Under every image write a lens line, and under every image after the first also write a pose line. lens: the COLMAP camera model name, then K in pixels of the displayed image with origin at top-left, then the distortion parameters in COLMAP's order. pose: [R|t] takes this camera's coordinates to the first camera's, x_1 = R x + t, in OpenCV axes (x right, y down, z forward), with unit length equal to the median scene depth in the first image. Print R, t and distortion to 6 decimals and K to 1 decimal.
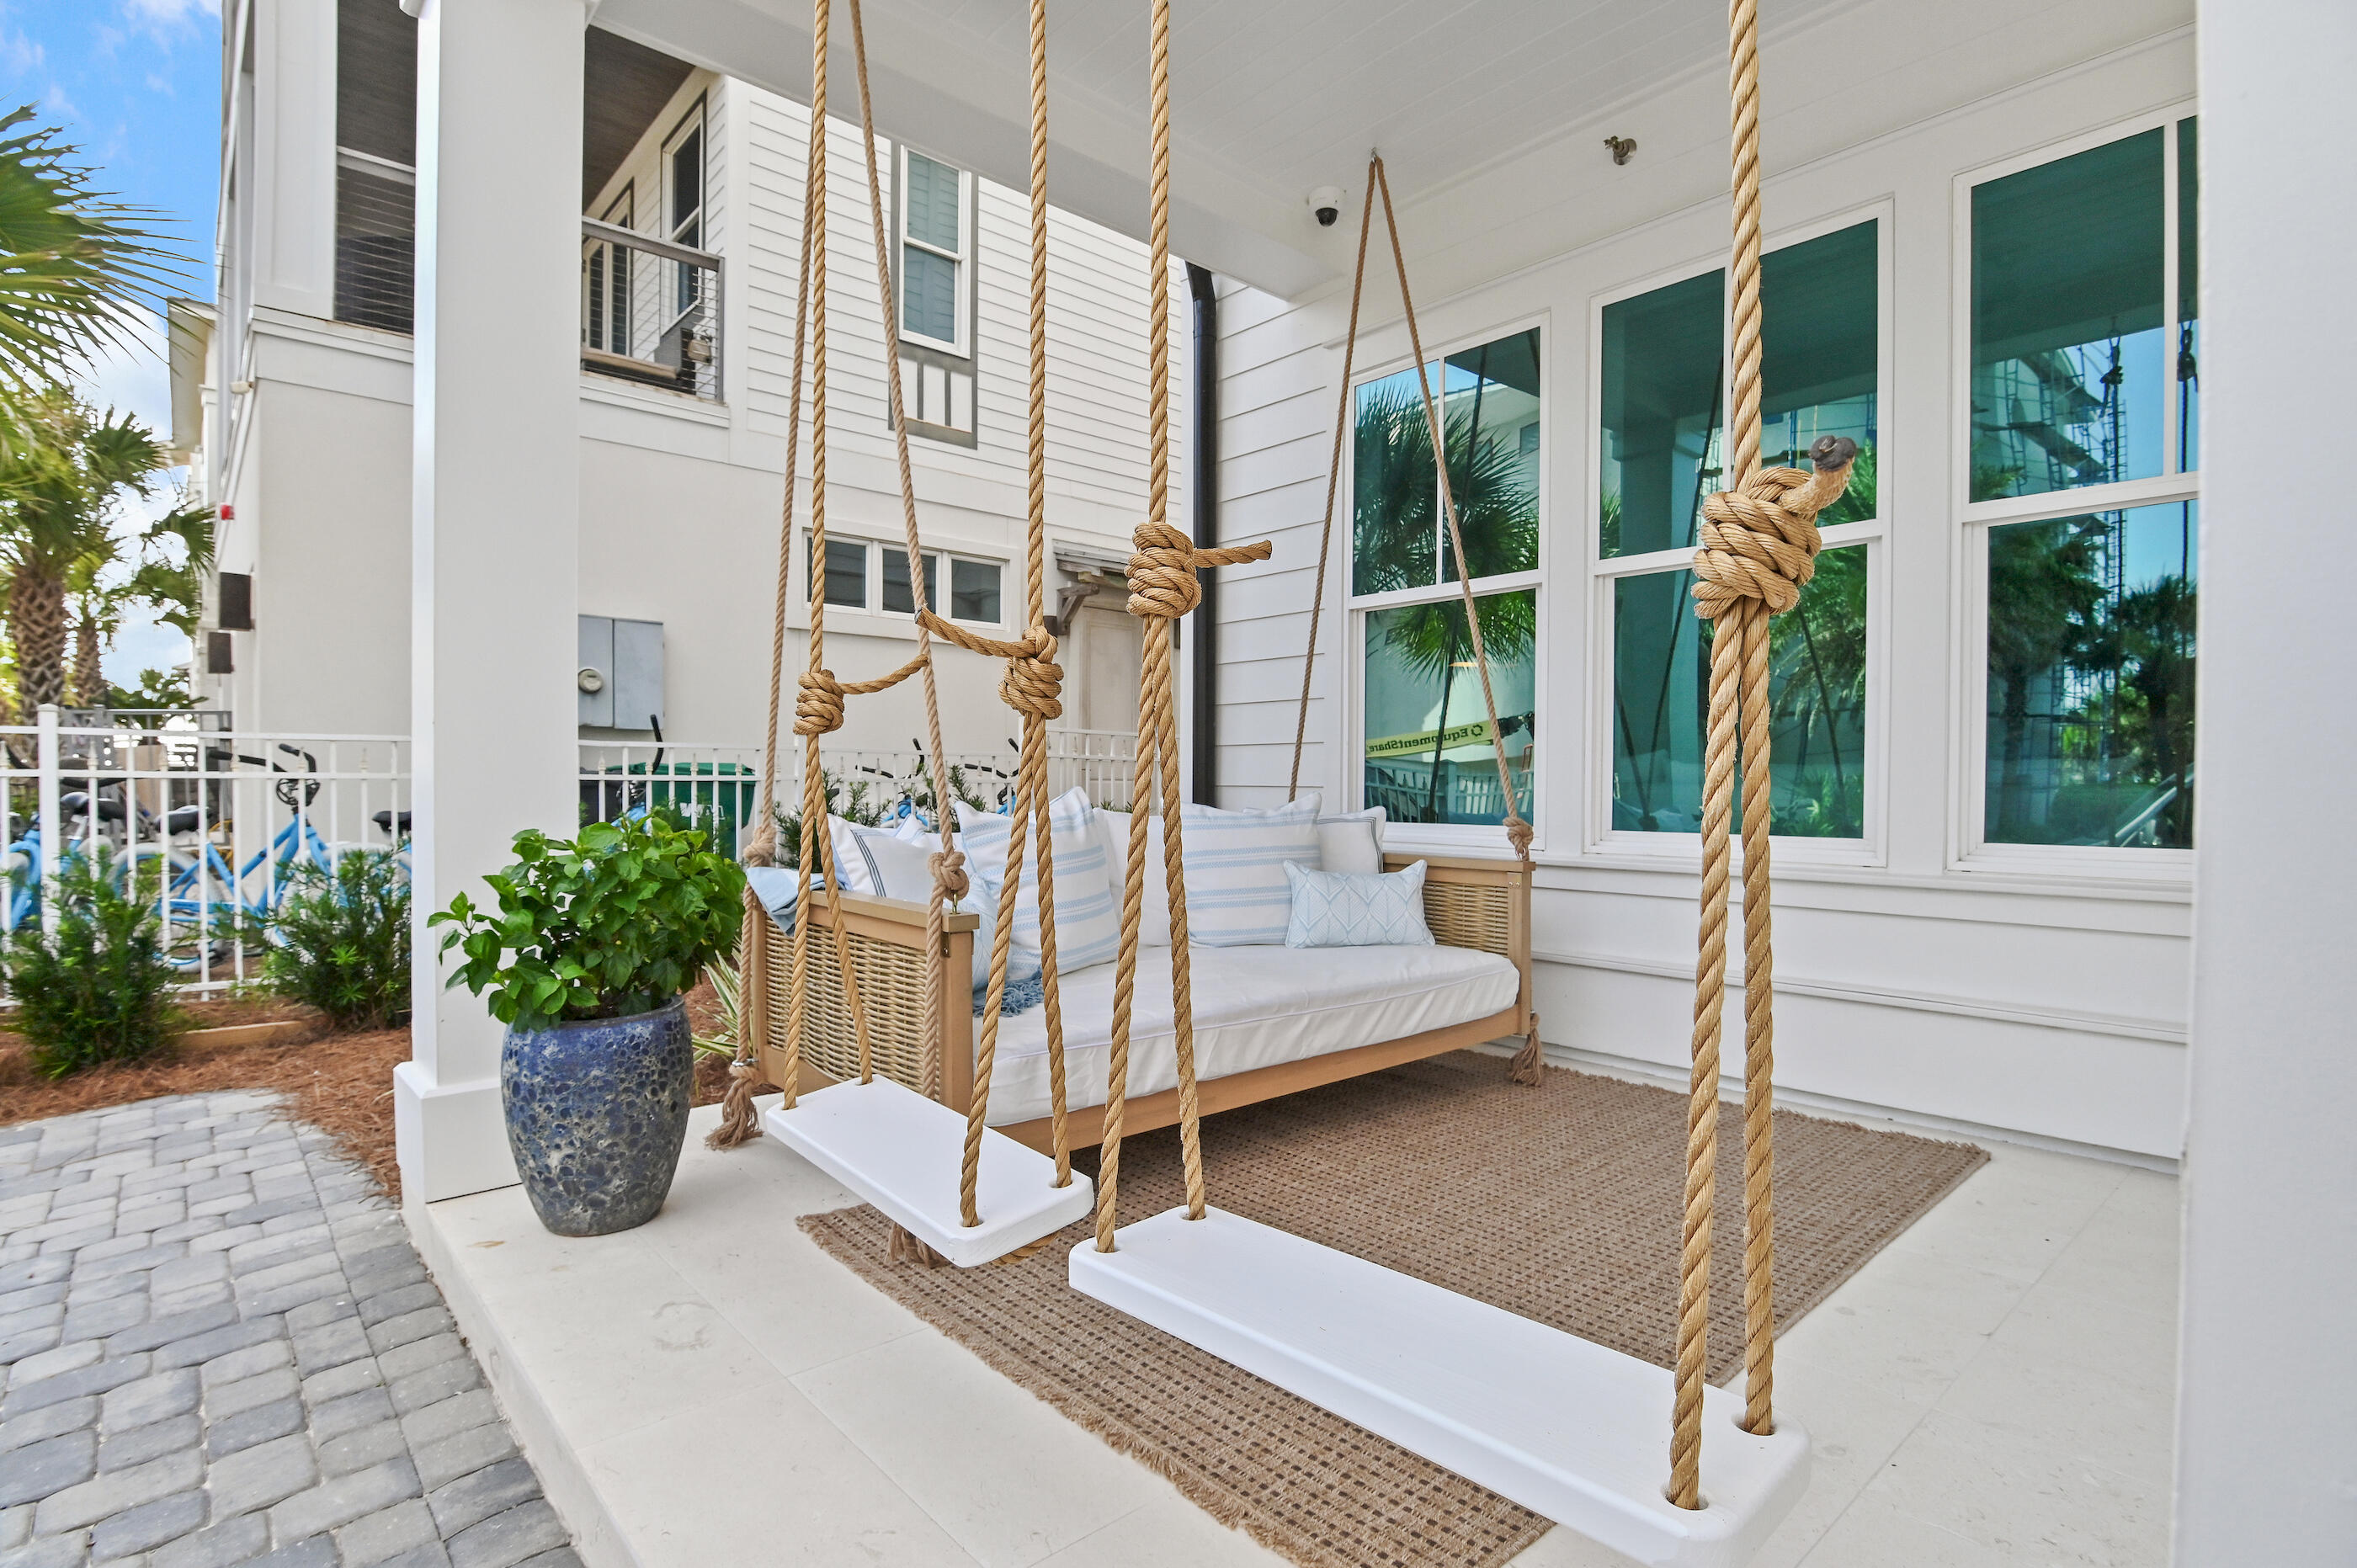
lens RADIAL K [[1136.7, 0, 1178.5], [0, 1136.7, 784.0], [0, 0, 1]] dist [-0.009542, 0.000030]
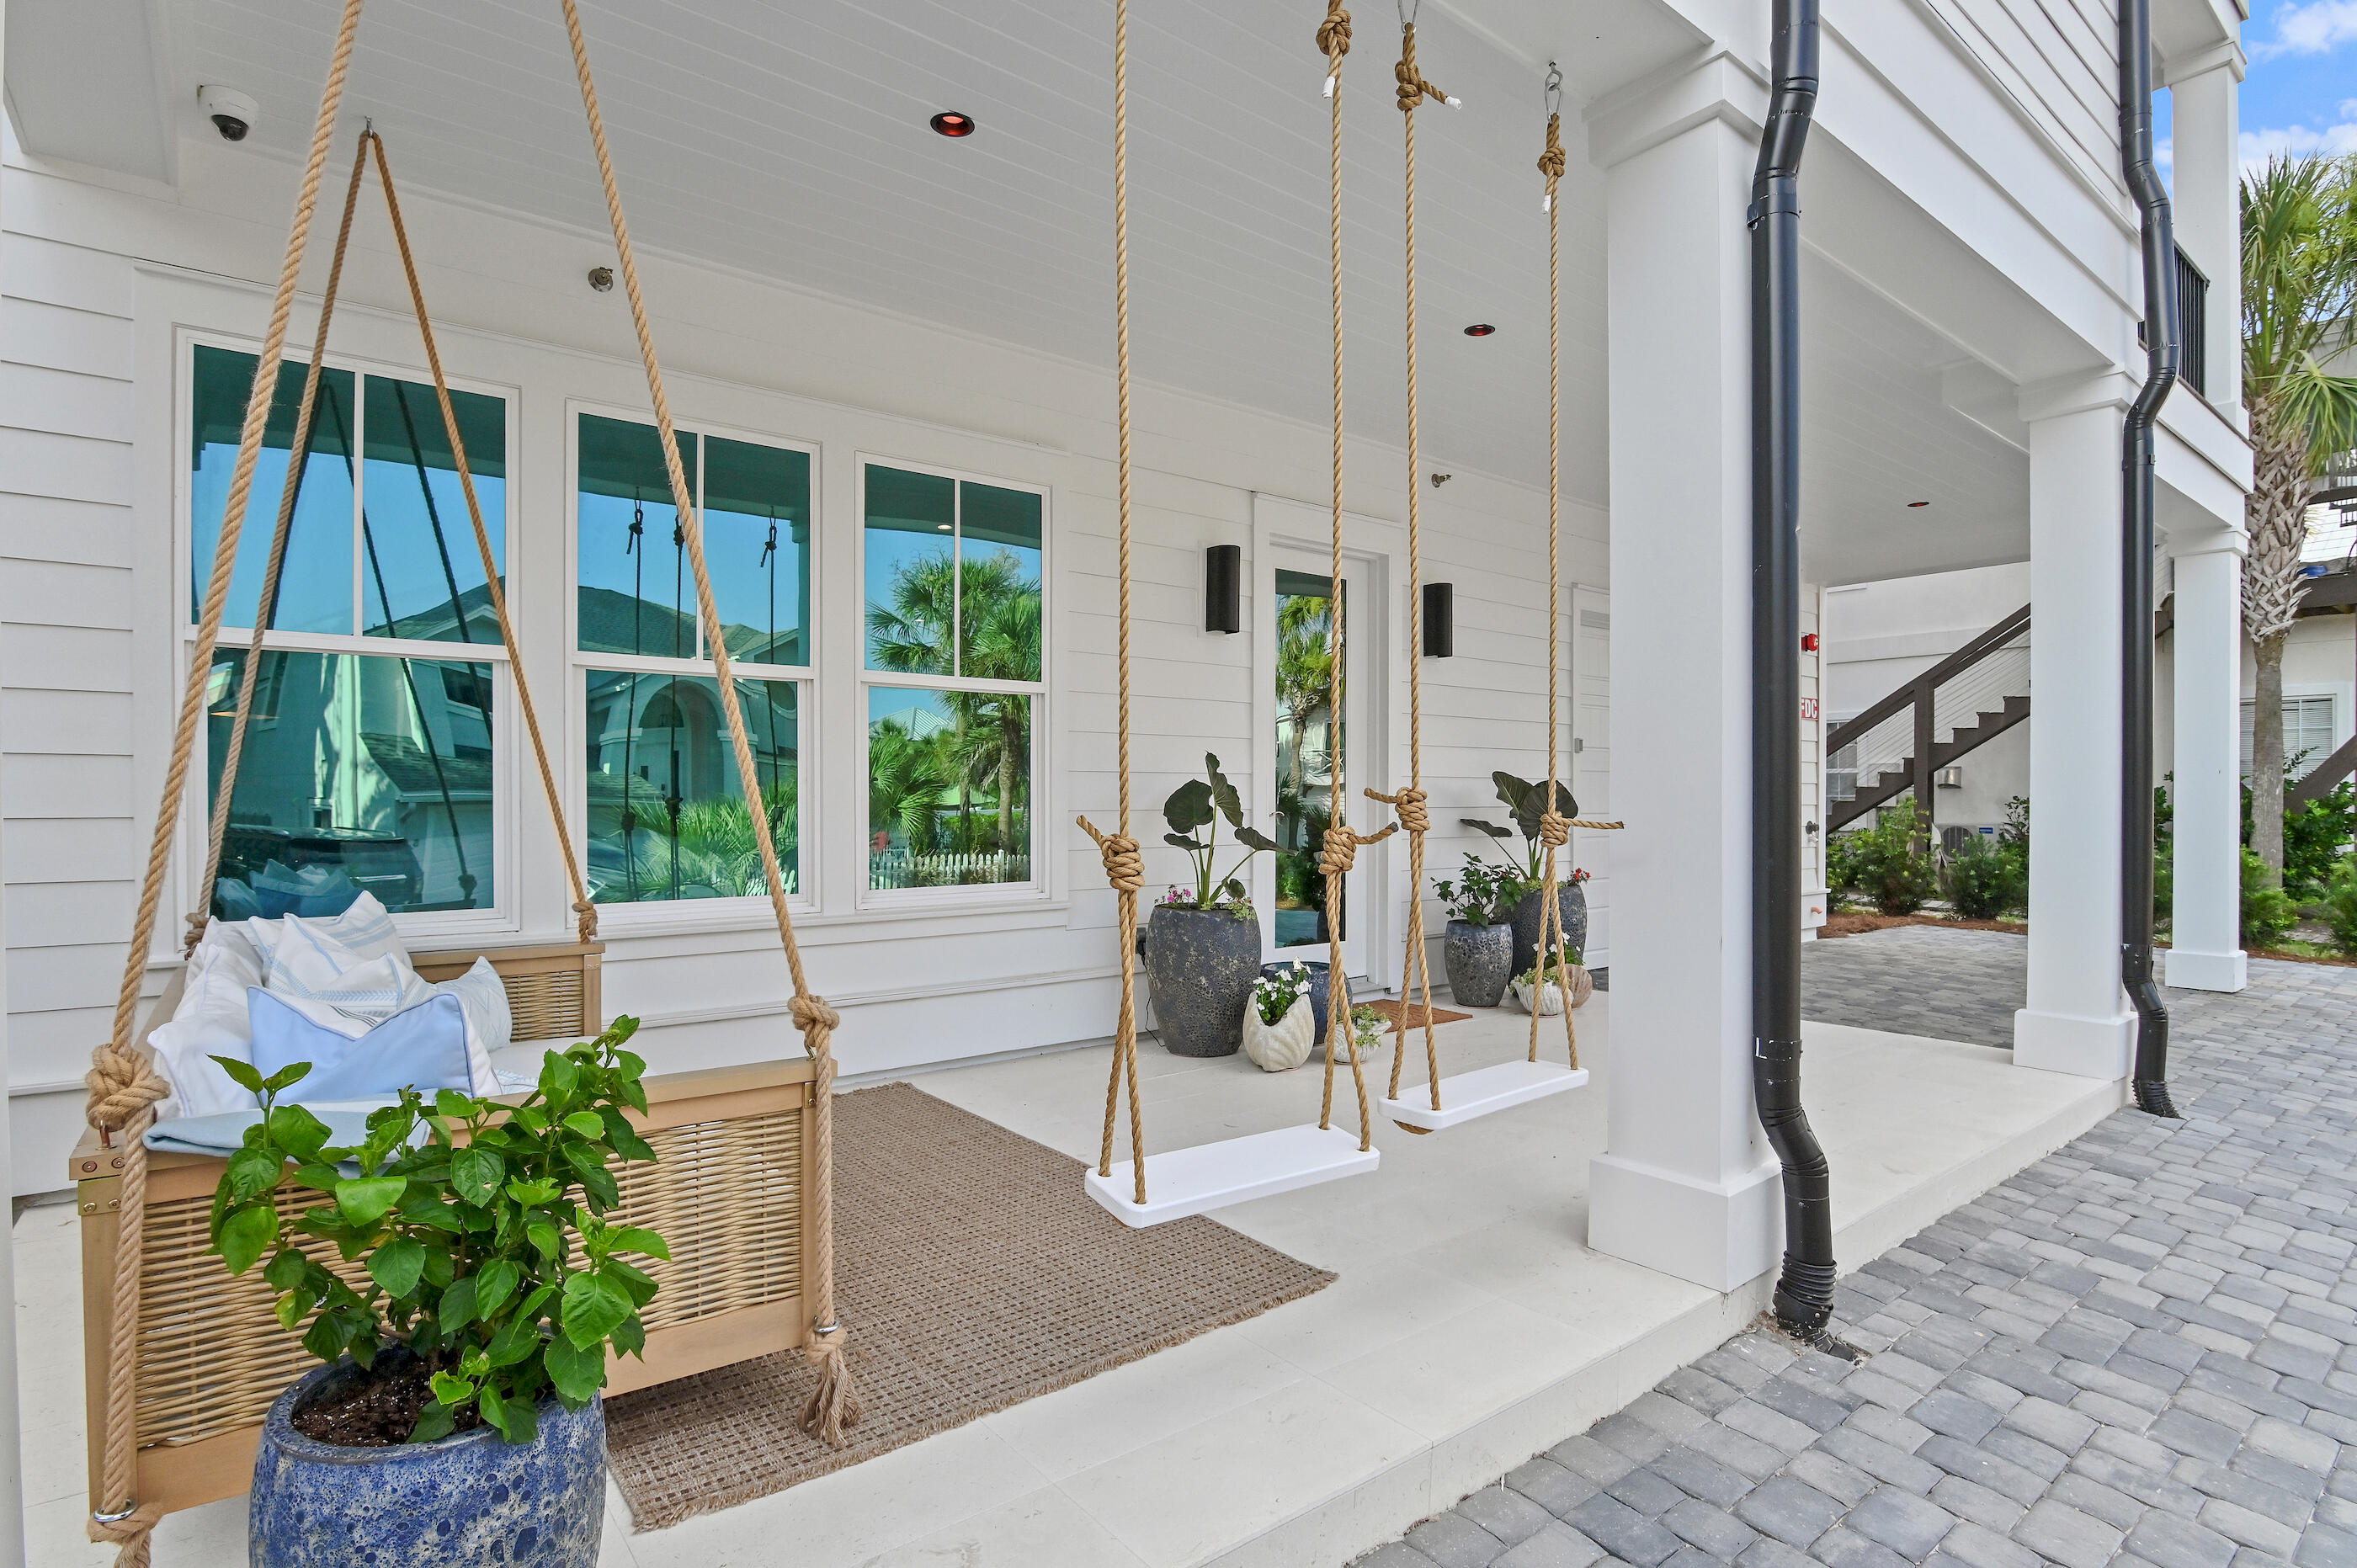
lens RADIAL K [[1136.7, 0, 1178.5], [0, 1136.7, 784.0], [0, 0, 1]] dist [-0.009542, 0.000030]
pose [[0.076951, 0.011912, 0.996964, -0.757496], [0.000382, 0.999928, -0.011977, -0.069173], [-0.997035, 0.001302, 0.076941, 0.424996]]
